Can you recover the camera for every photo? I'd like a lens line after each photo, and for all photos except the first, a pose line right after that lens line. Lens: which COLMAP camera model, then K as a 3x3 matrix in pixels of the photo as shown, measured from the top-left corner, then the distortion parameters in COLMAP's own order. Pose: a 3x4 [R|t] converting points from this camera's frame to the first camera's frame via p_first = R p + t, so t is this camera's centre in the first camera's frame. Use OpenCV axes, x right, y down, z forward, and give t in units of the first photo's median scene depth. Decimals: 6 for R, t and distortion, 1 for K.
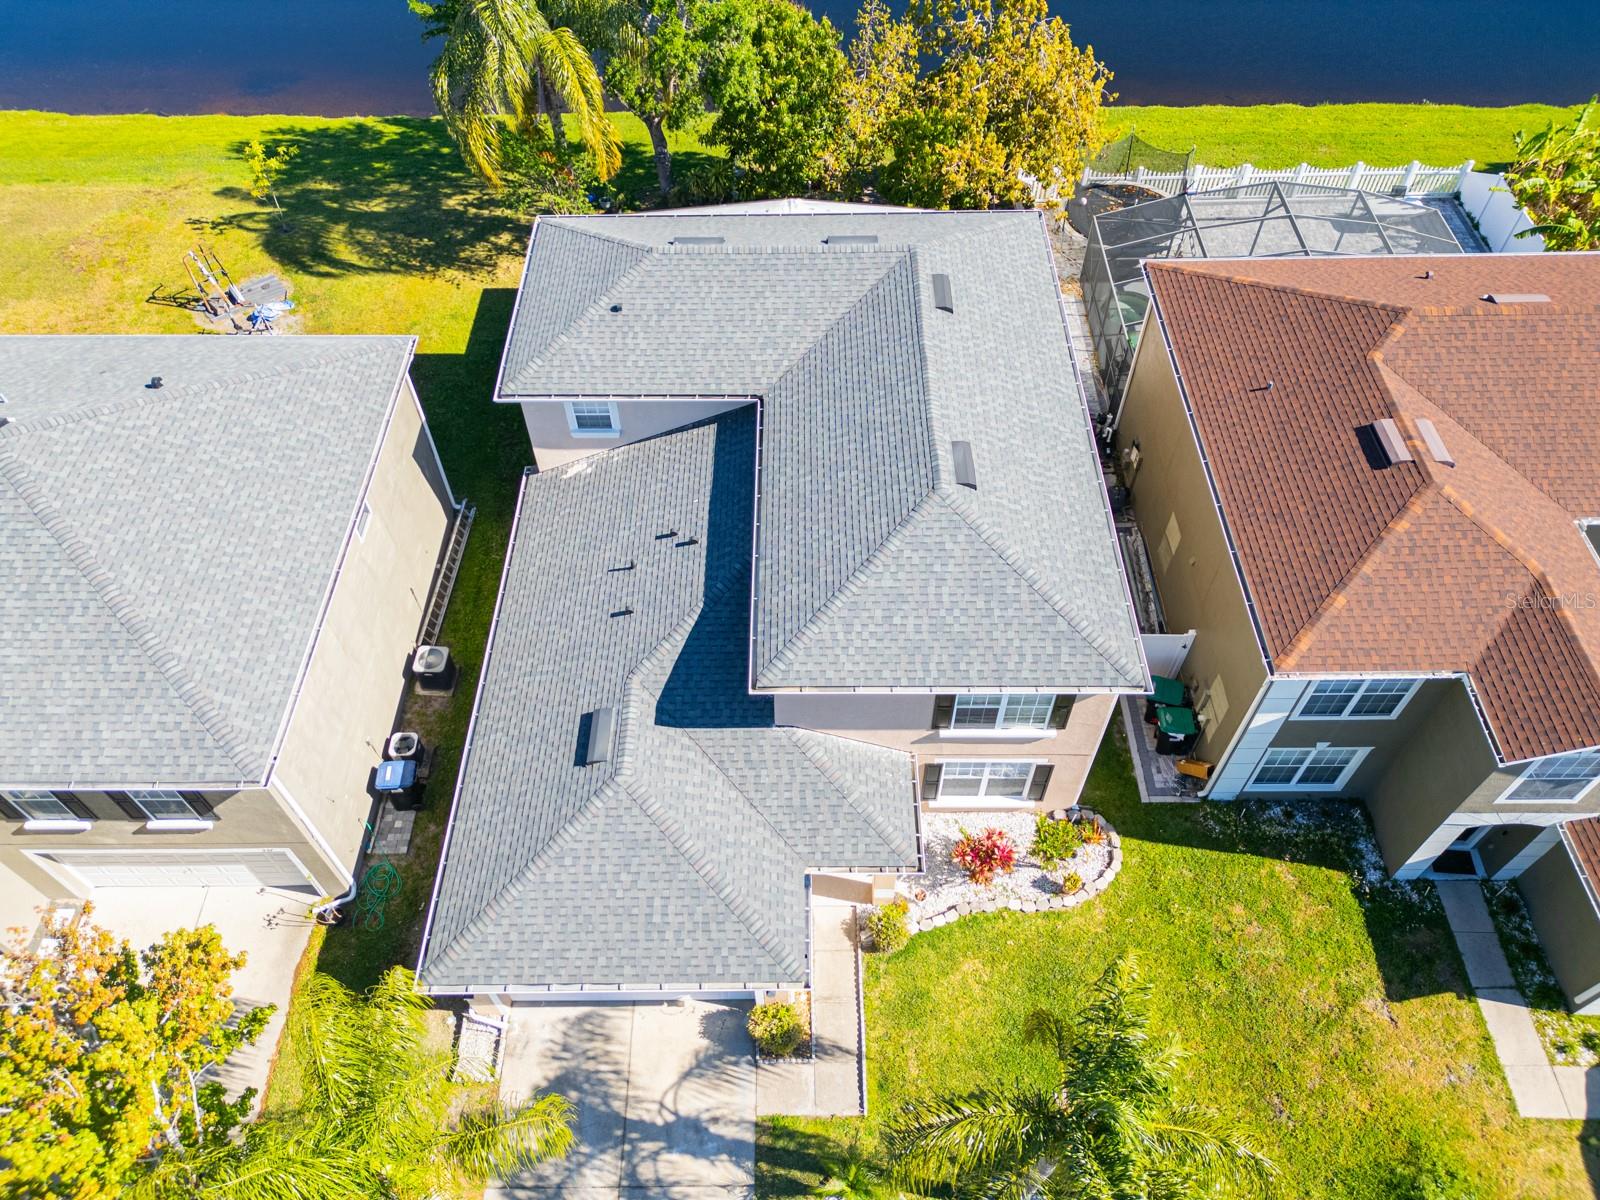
lens RADIAL K [[1118.0, 0, 798.6], [0, 1118.0, 599.3], [0, 0, 1]] dist [0.060540, -0.048772]
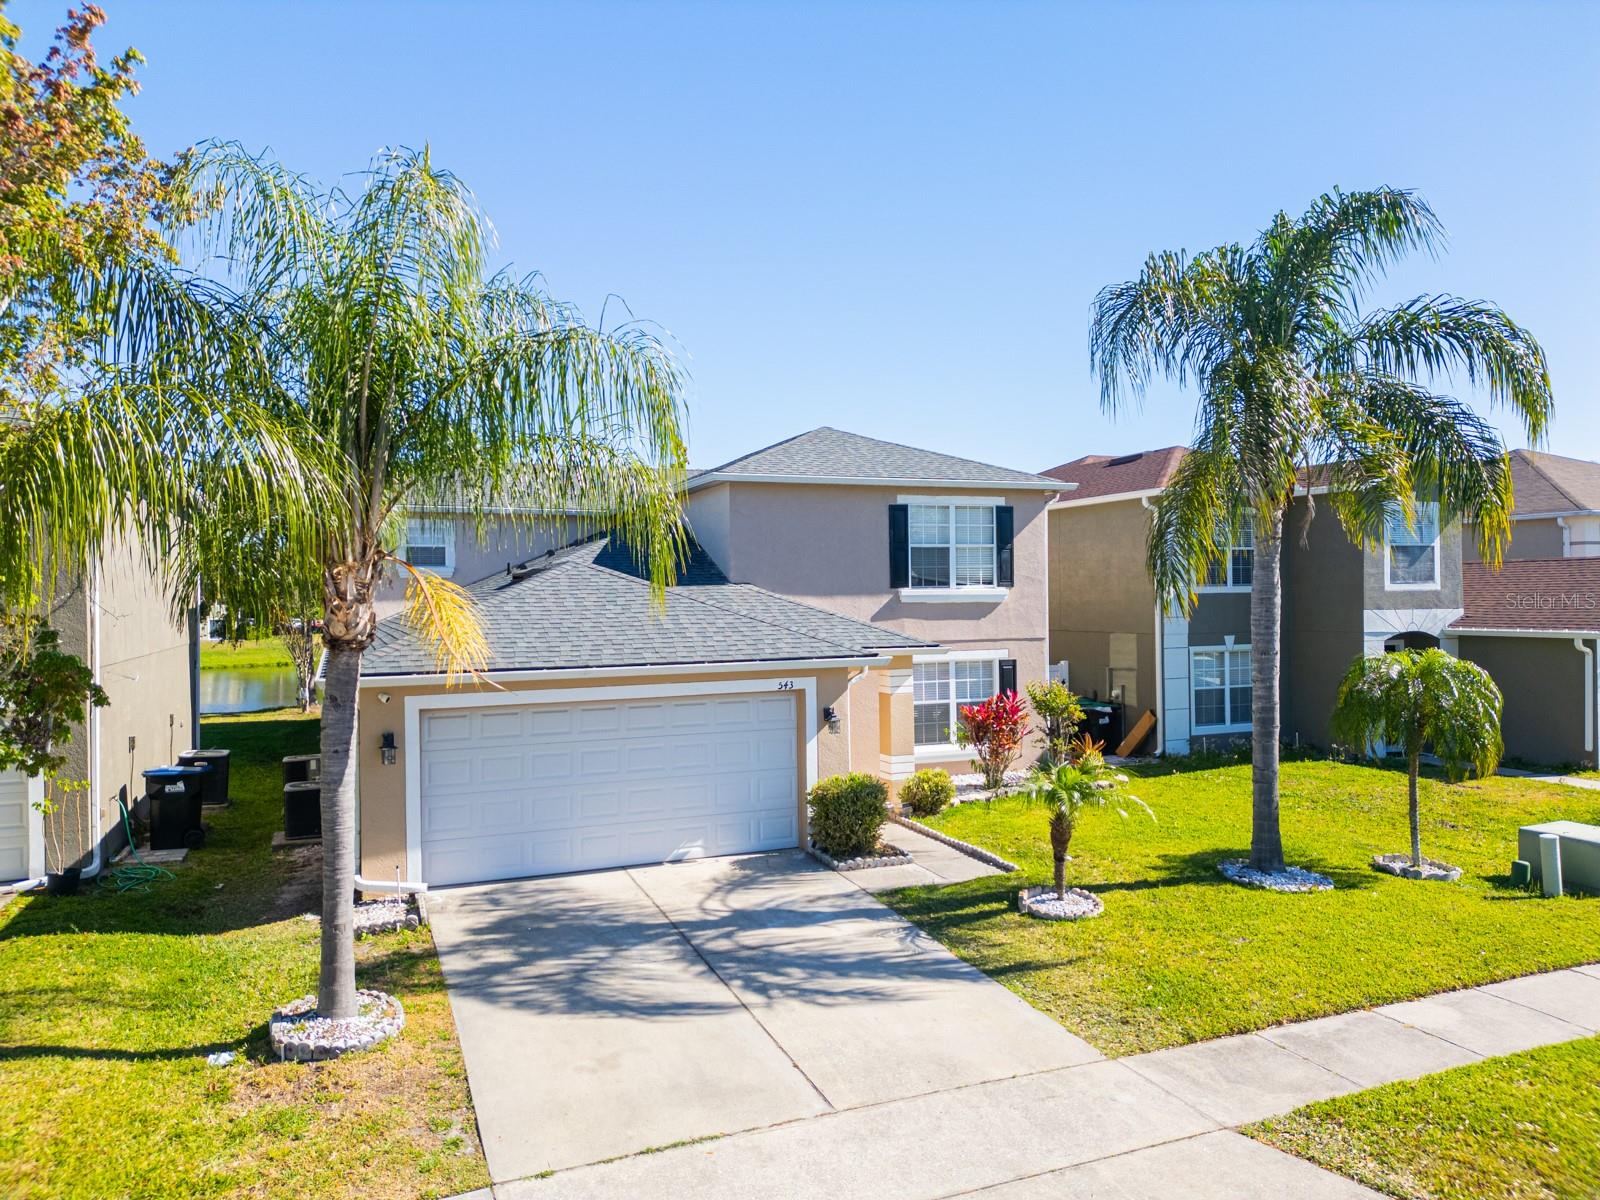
lens RADIAL K [[1114.6, 0, 798.0], [0, 1114.6, 599.7], [0, 0, 1]] dist [0.075133, -0.070170]
pose [[0.925796, -0.000214, 0.378024, -0.295750], [0.298302, 0.614669, -0.730204, 0.761058], [-0.232203, 0.788785, 0.569122, 0.495802]]
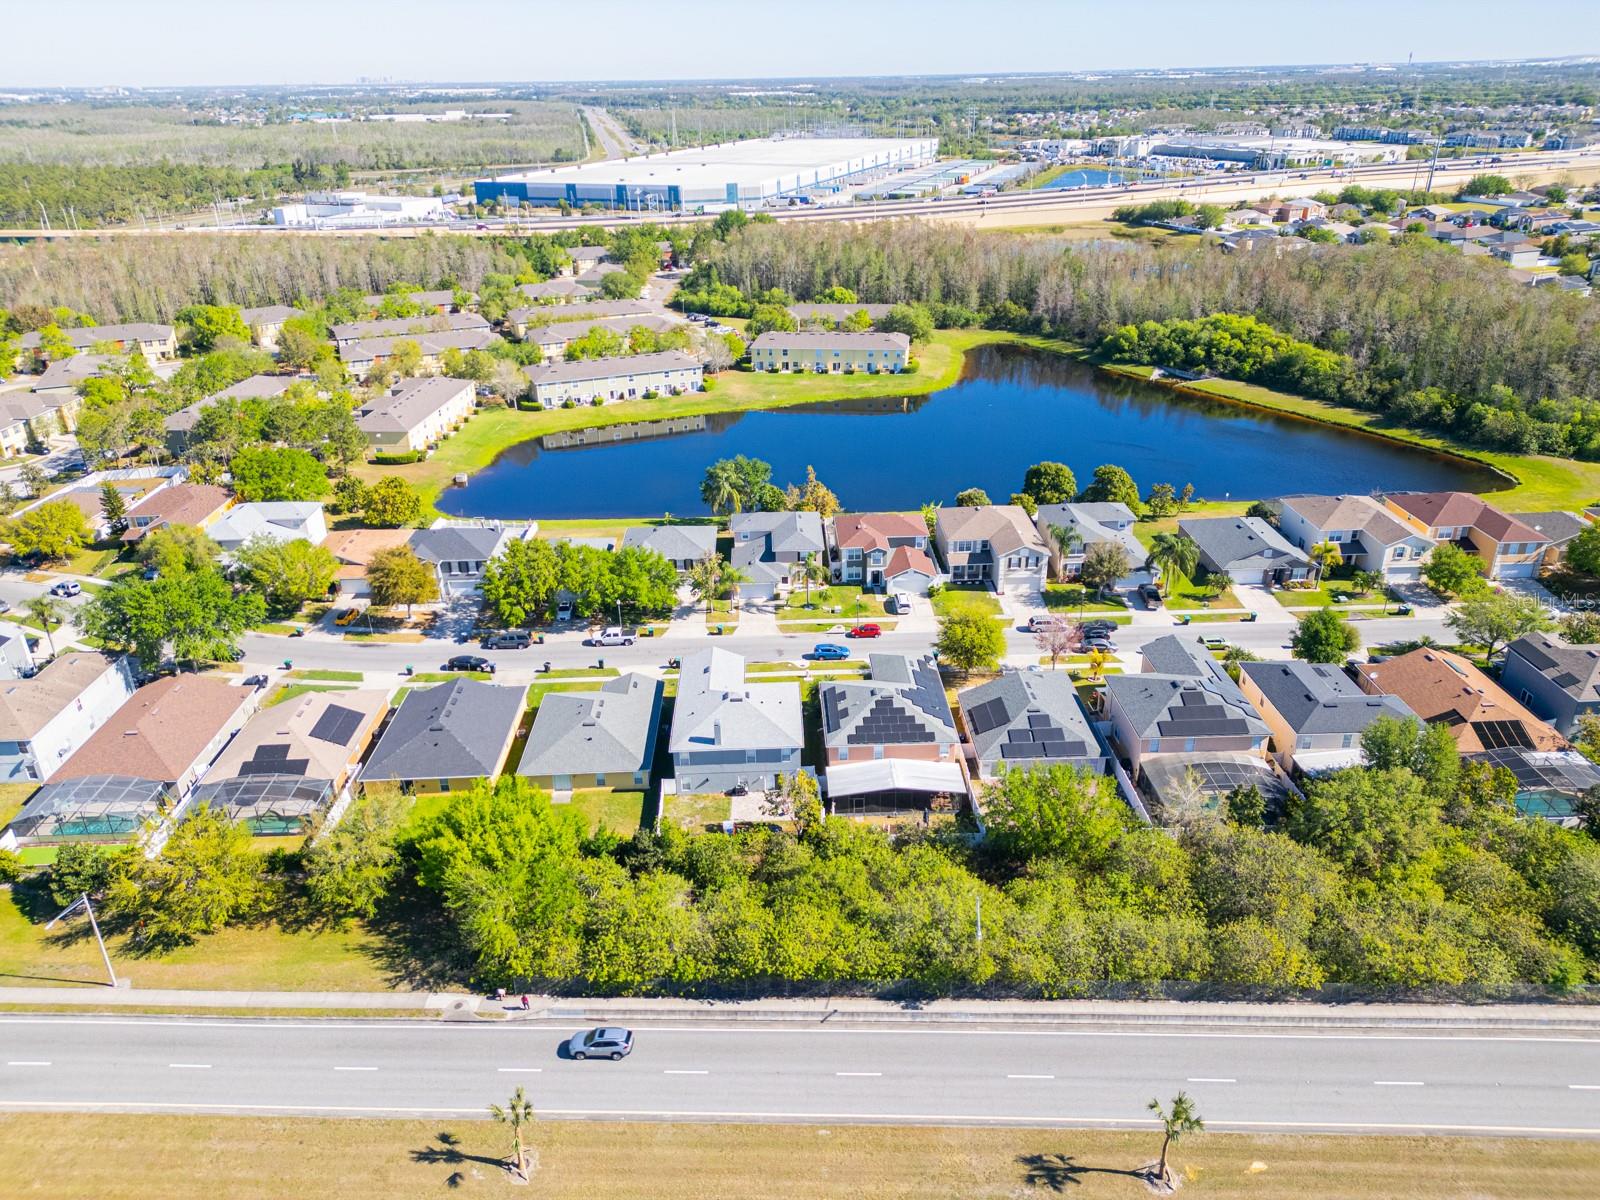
lens RADIAL K [[1114.6, 0, 798.0], [0, 1114.6, 599.7], [0, 0, 1]] dist [0.075133, -0.070170]
pose [[0.999451, -0.018863, 0.027226, -0.076460], [0.029118, 0.892173, -0.450754, 3.506676], [-0.015787, 0.451299, 0.892233, -5.196281]]
